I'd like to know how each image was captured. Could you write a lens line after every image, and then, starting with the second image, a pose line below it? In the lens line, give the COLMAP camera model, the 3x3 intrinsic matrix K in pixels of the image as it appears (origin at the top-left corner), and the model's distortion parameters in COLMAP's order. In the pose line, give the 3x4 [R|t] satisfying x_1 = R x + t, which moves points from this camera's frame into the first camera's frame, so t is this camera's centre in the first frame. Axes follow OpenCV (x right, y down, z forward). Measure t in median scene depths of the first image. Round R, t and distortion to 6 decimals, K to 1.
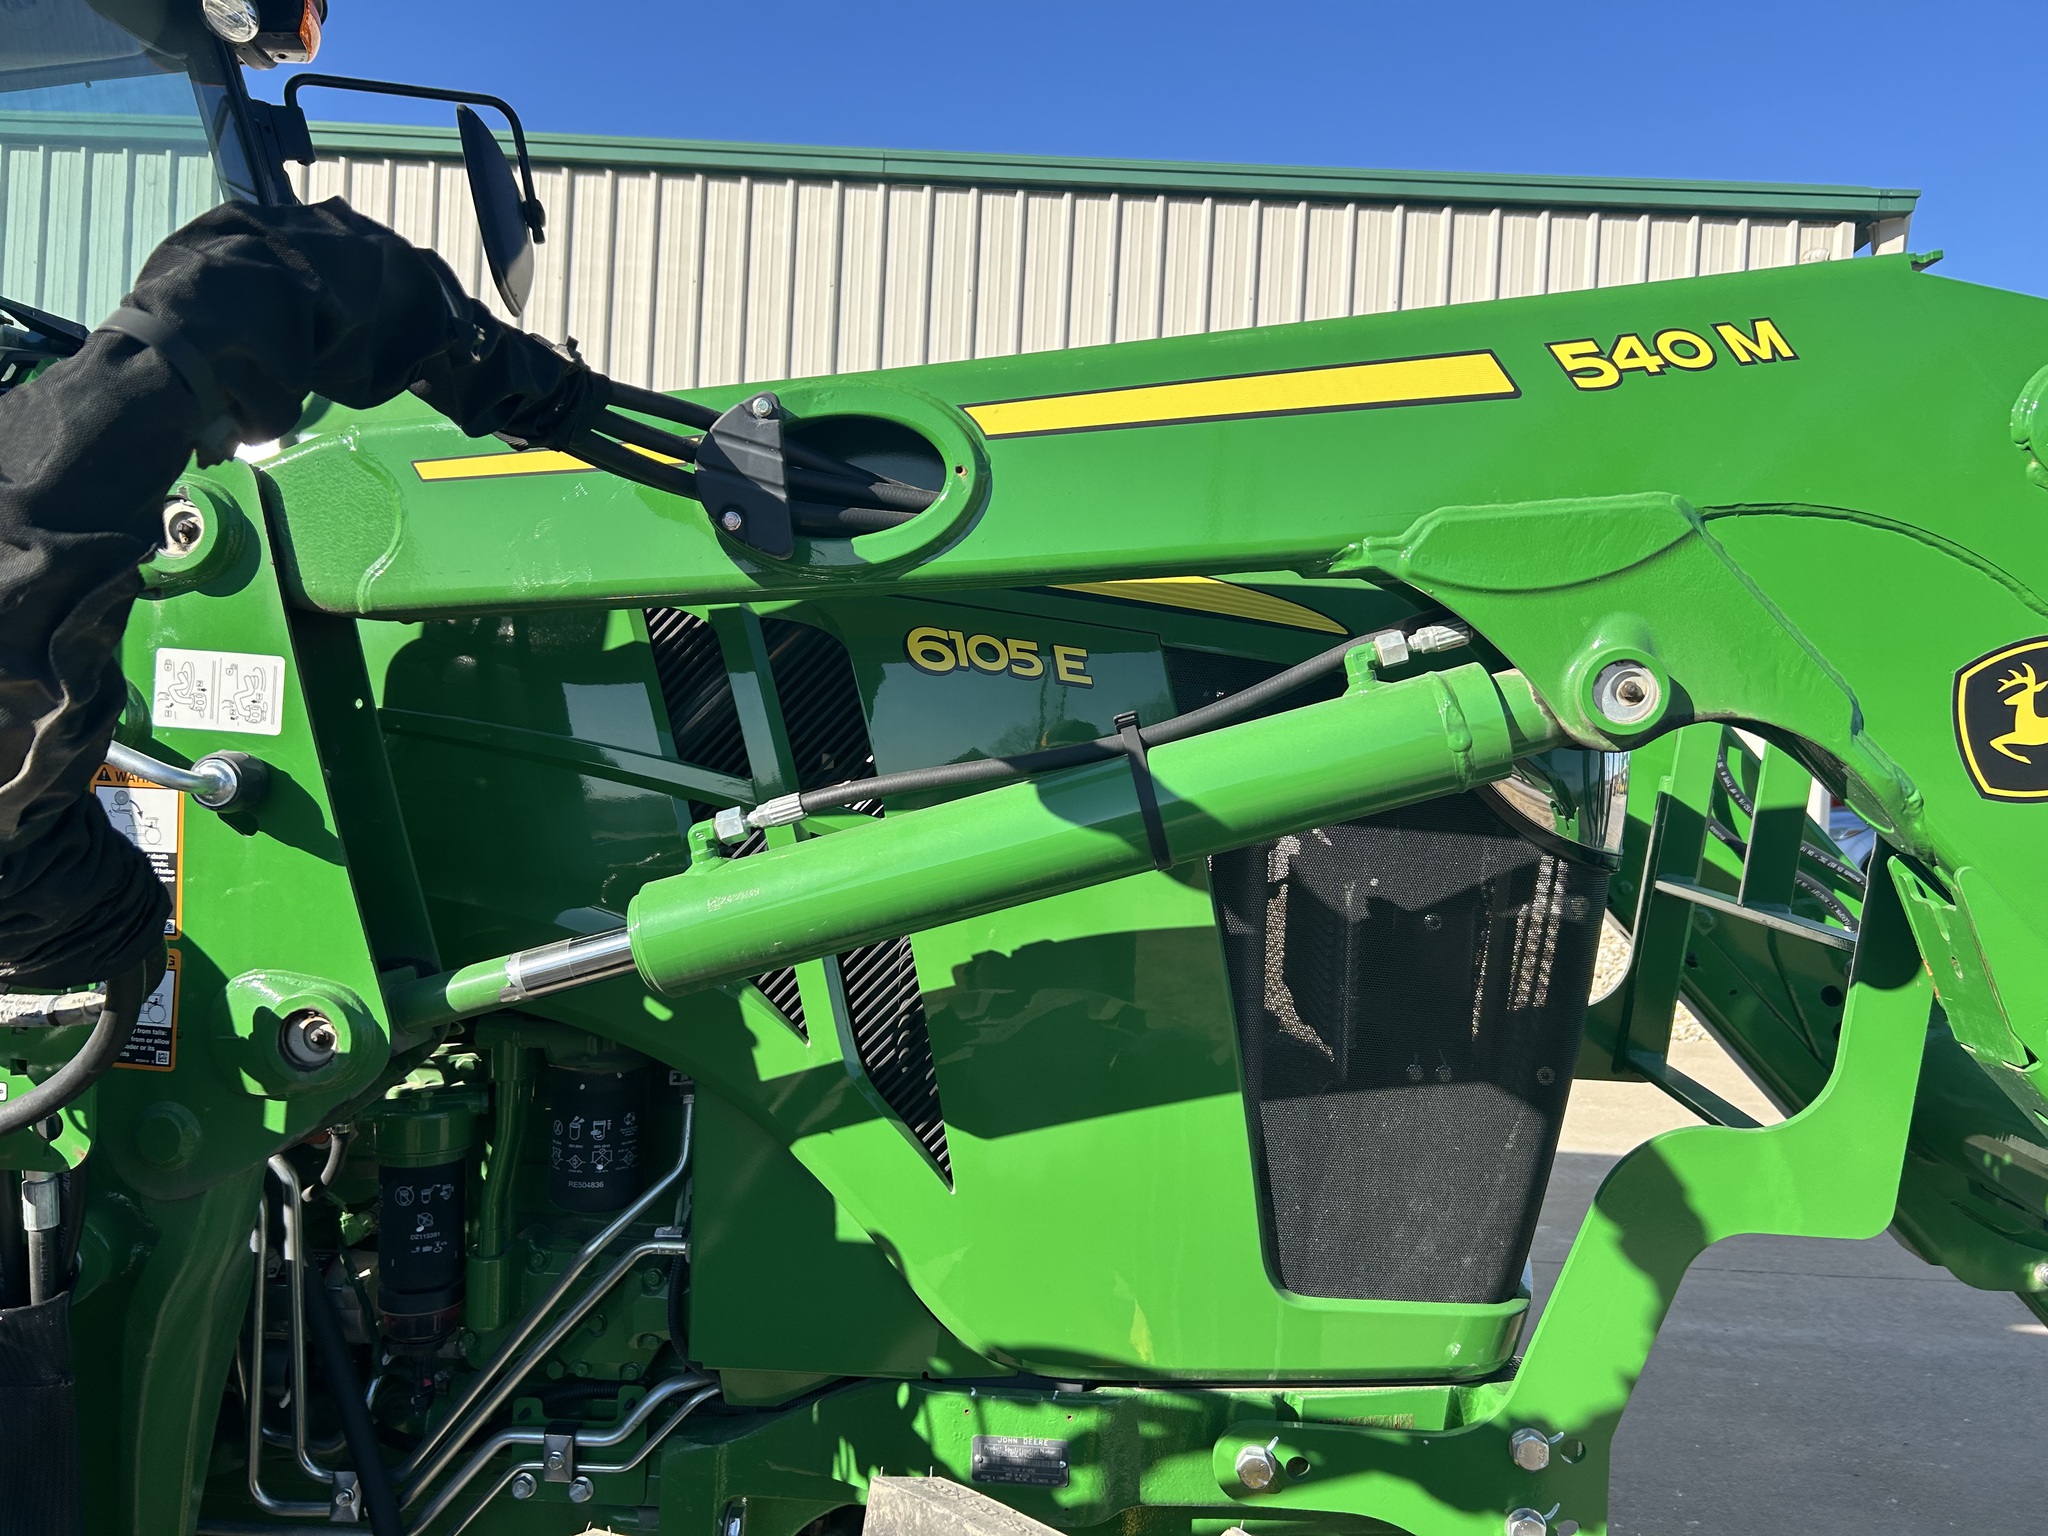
lens RADIAL K [[1556.4, 0, 1040.3], [0, 1556.4, 750.0], [0, 0, 1]] dist [0.045072, -0.048418]
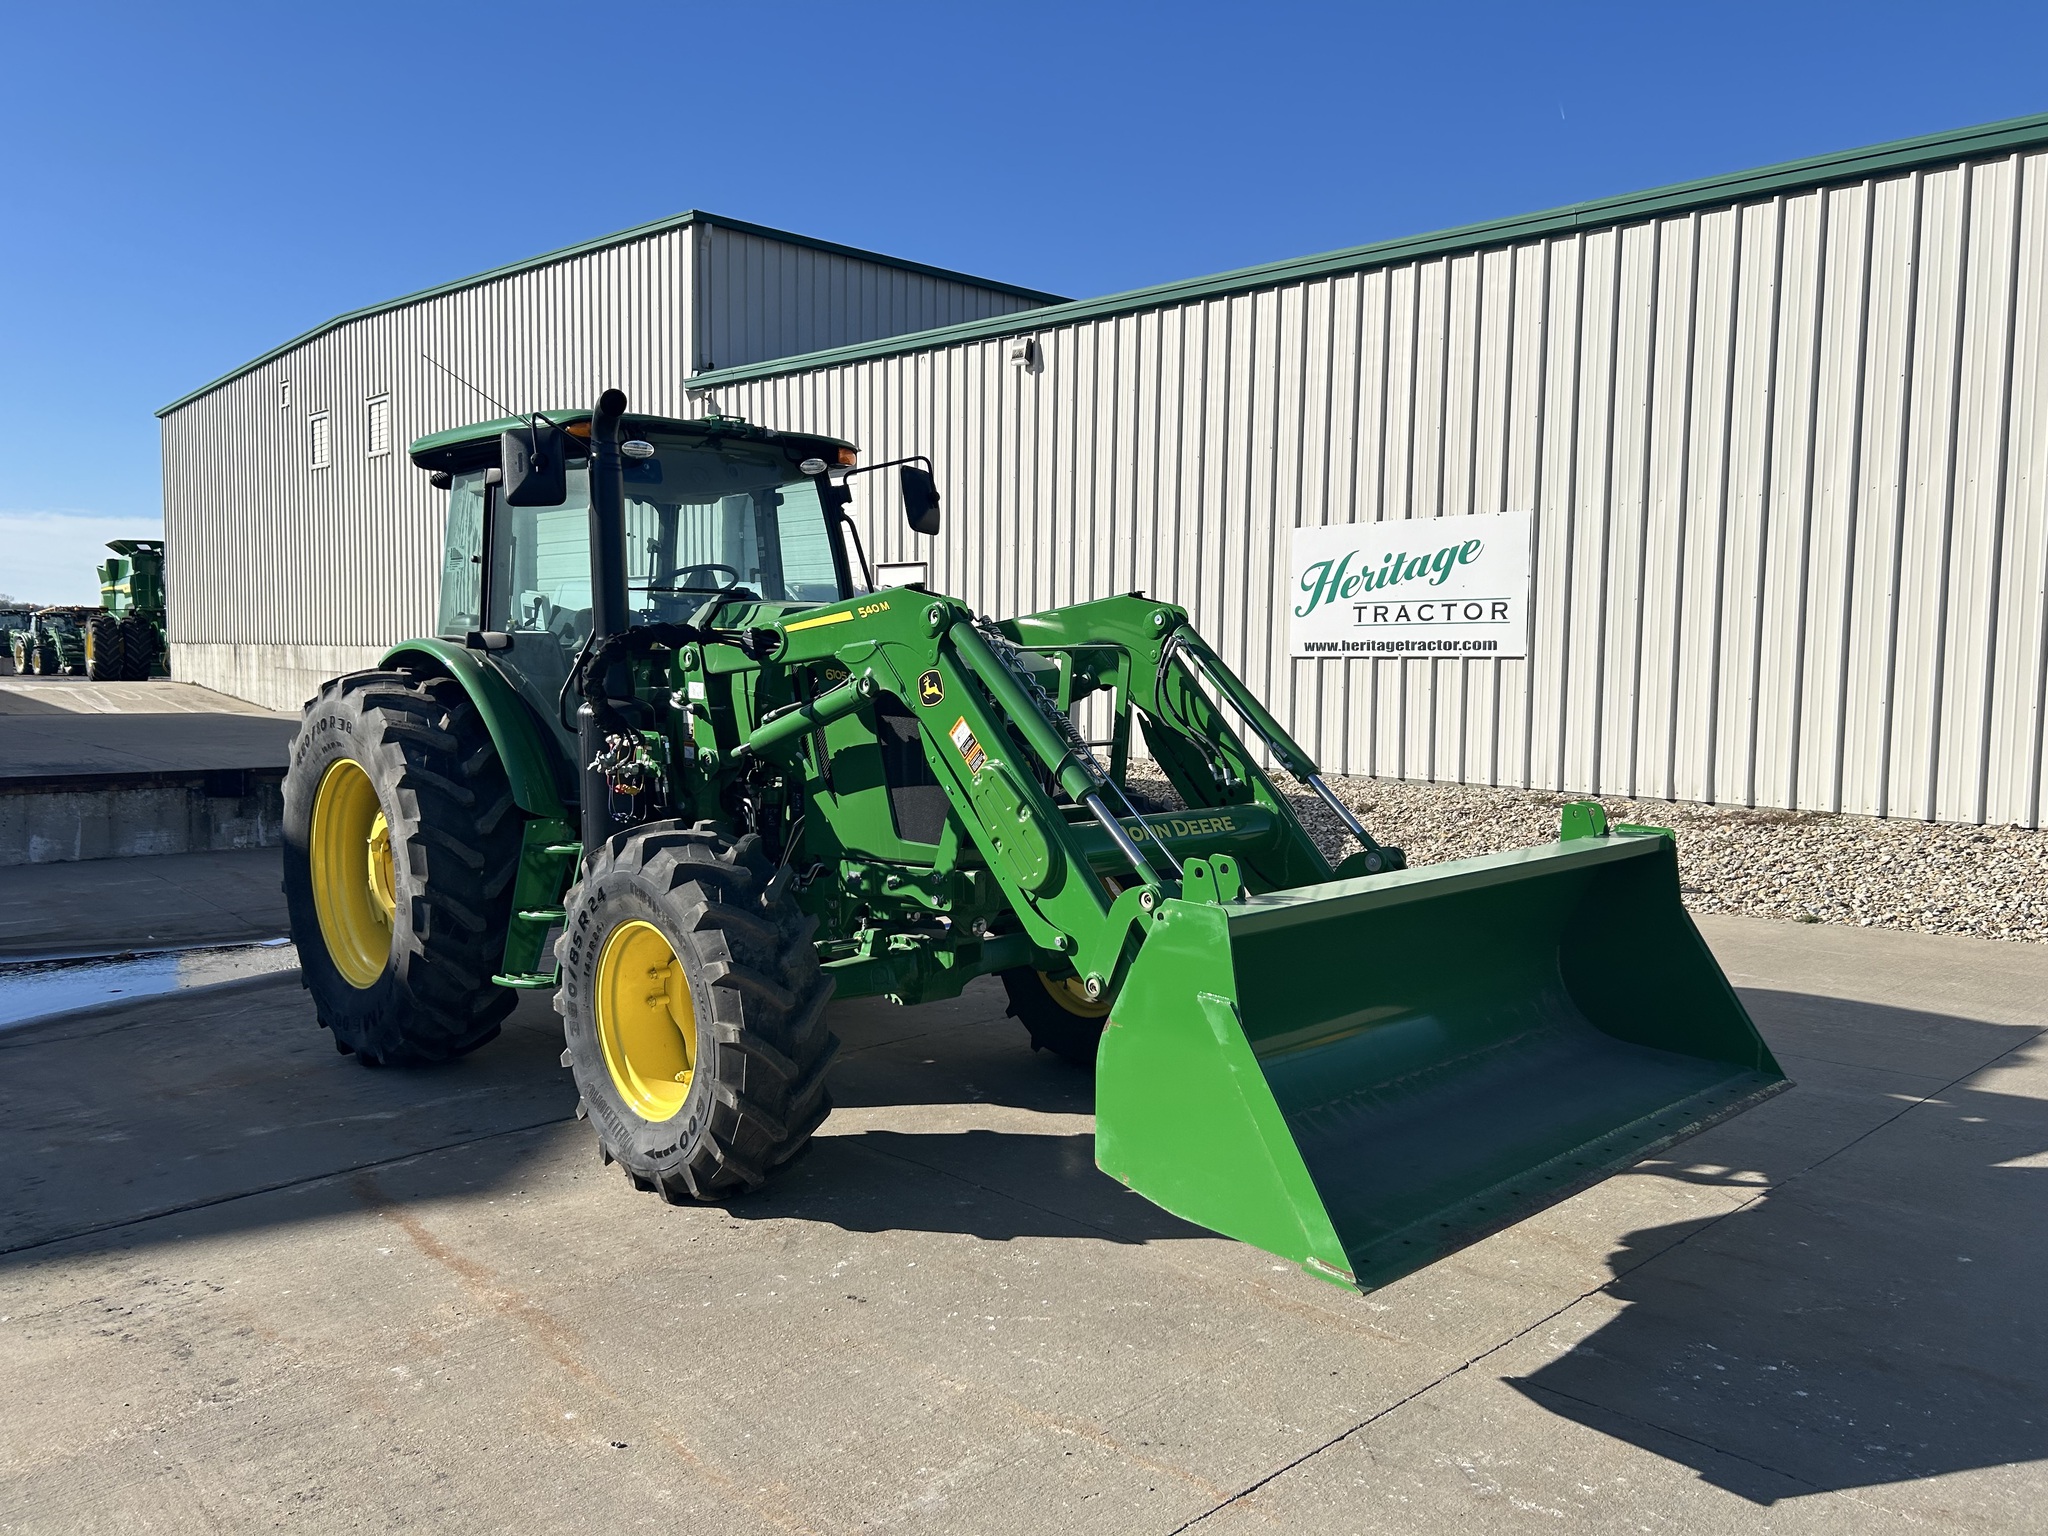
lens RADIAL K [[1556.4, 0, 1017.4], [0, 1556.4, 746.3], [0, 0, 1]] dist [0.045072, -0.048418]
pose [[0.731719, 0.001862, -0.681604, 3.041985], [0.020800, 0.999470, 0.025059, 0.031344], [0.681289, -0.032513, 0.731292, -1.624453]]
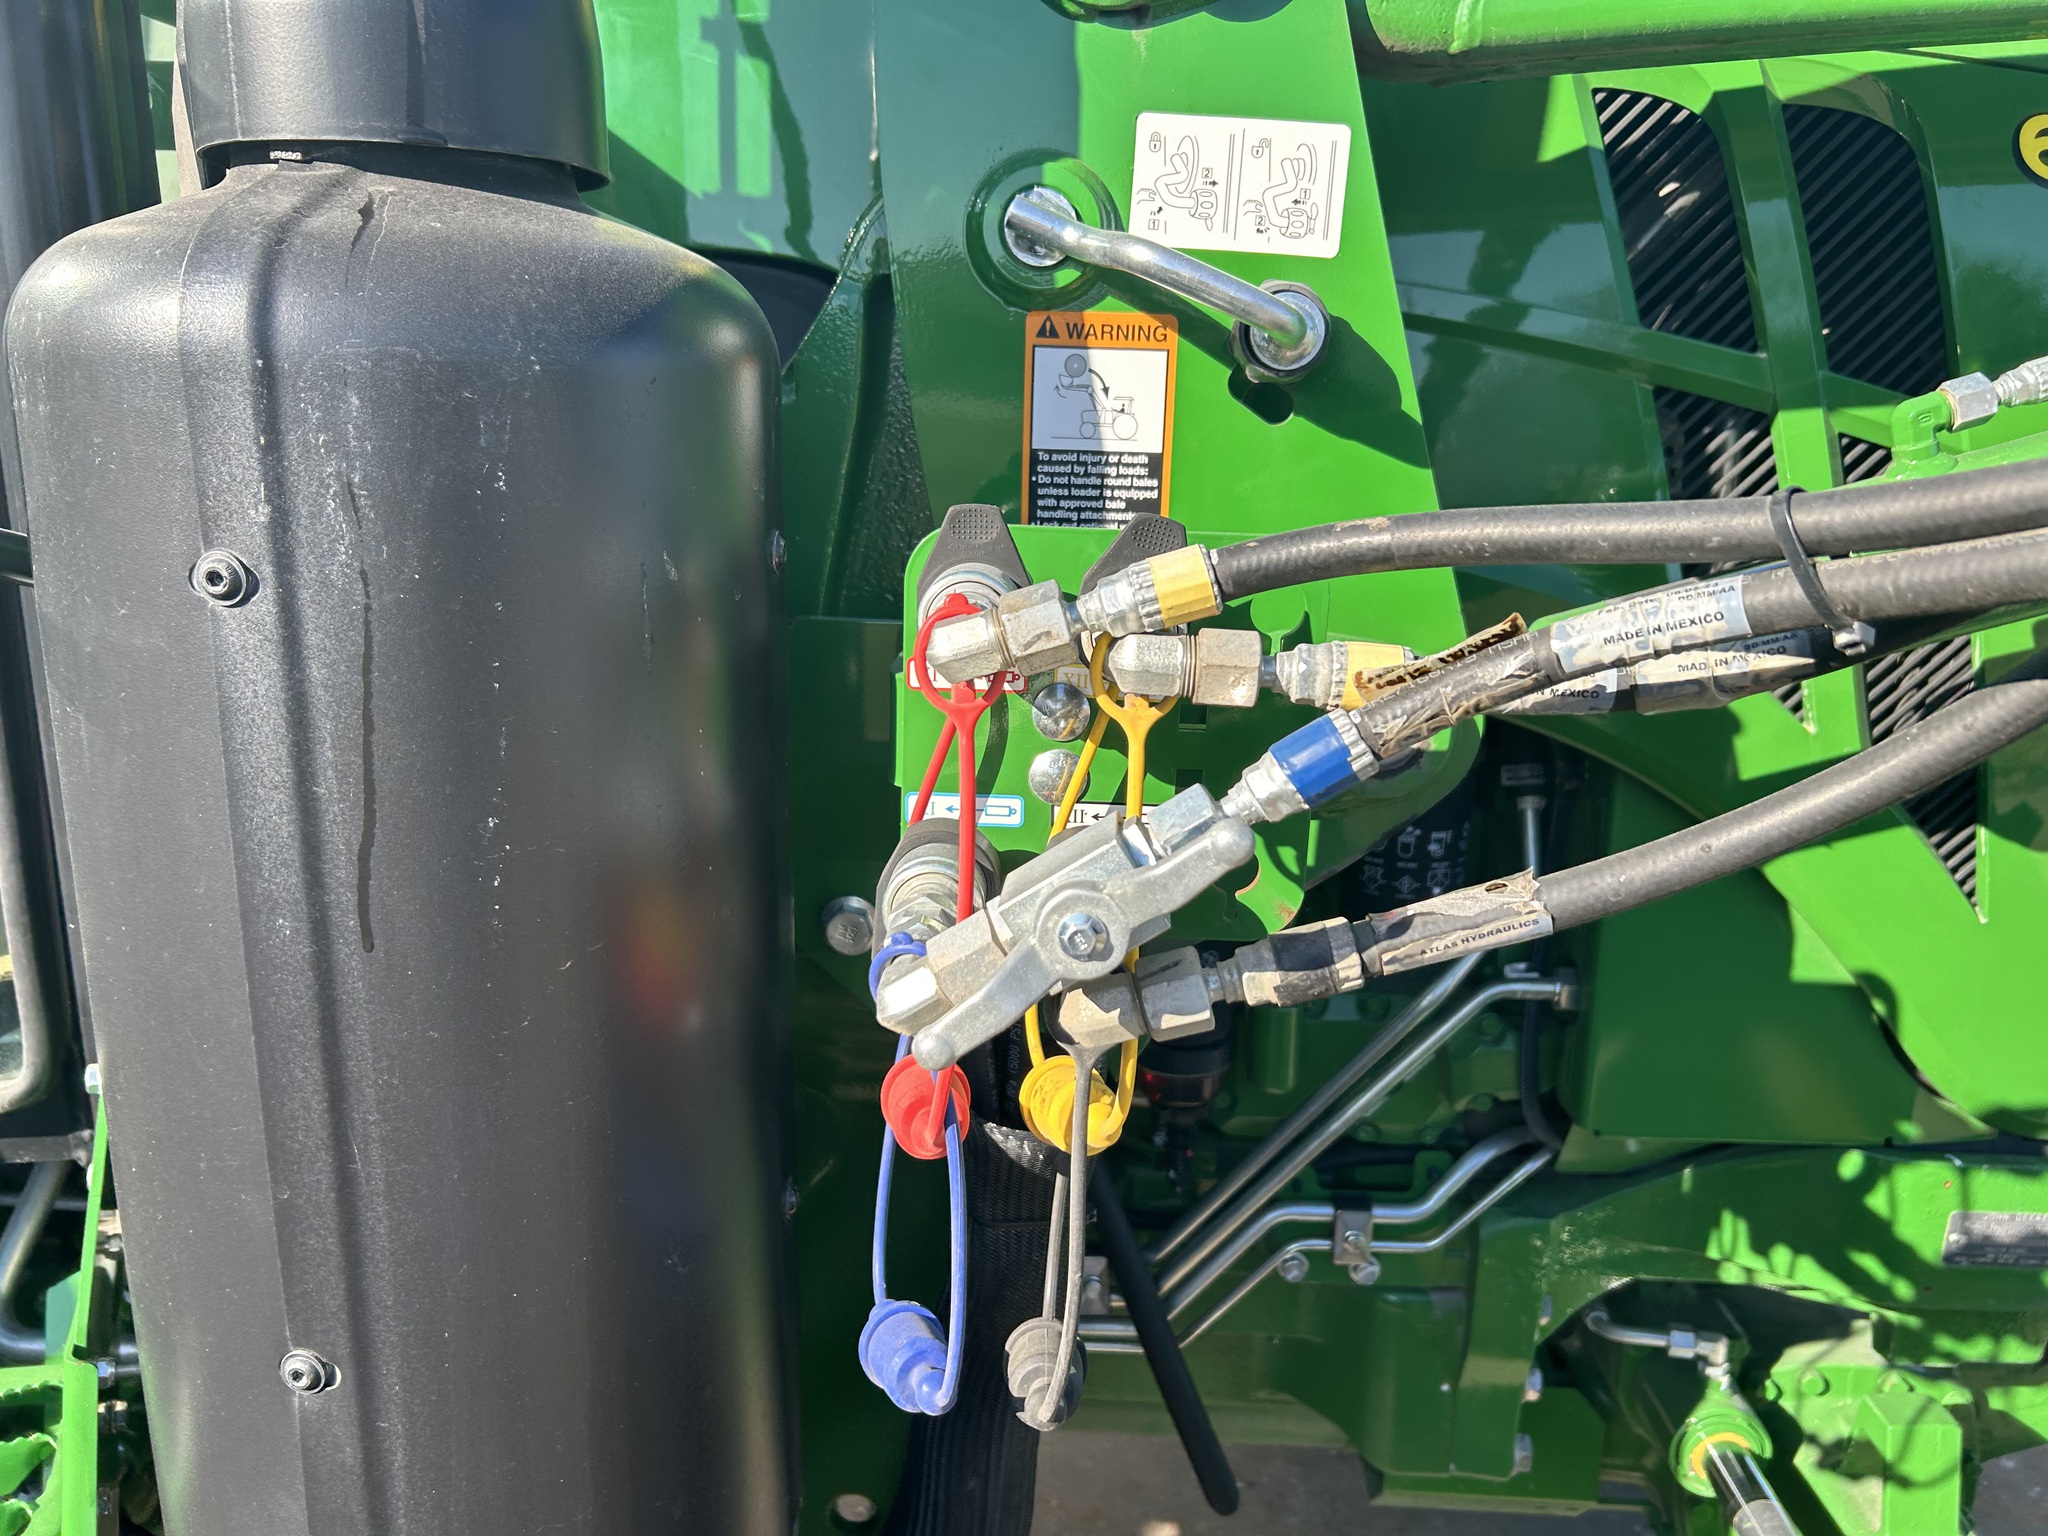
lens RADIAL K [[1556.4, 0, 1021.9], [0, 1556.4, 770.8], [0, 0, 1]] dist [0.045072, -0.048418]
pose [[0.999478, -0.018251, 0.026657, -0.541986], [0.012189, 0.977191, 0.212011, 0.049047], [-0.029918, -0.211575, 0.976904, 0.296959]]
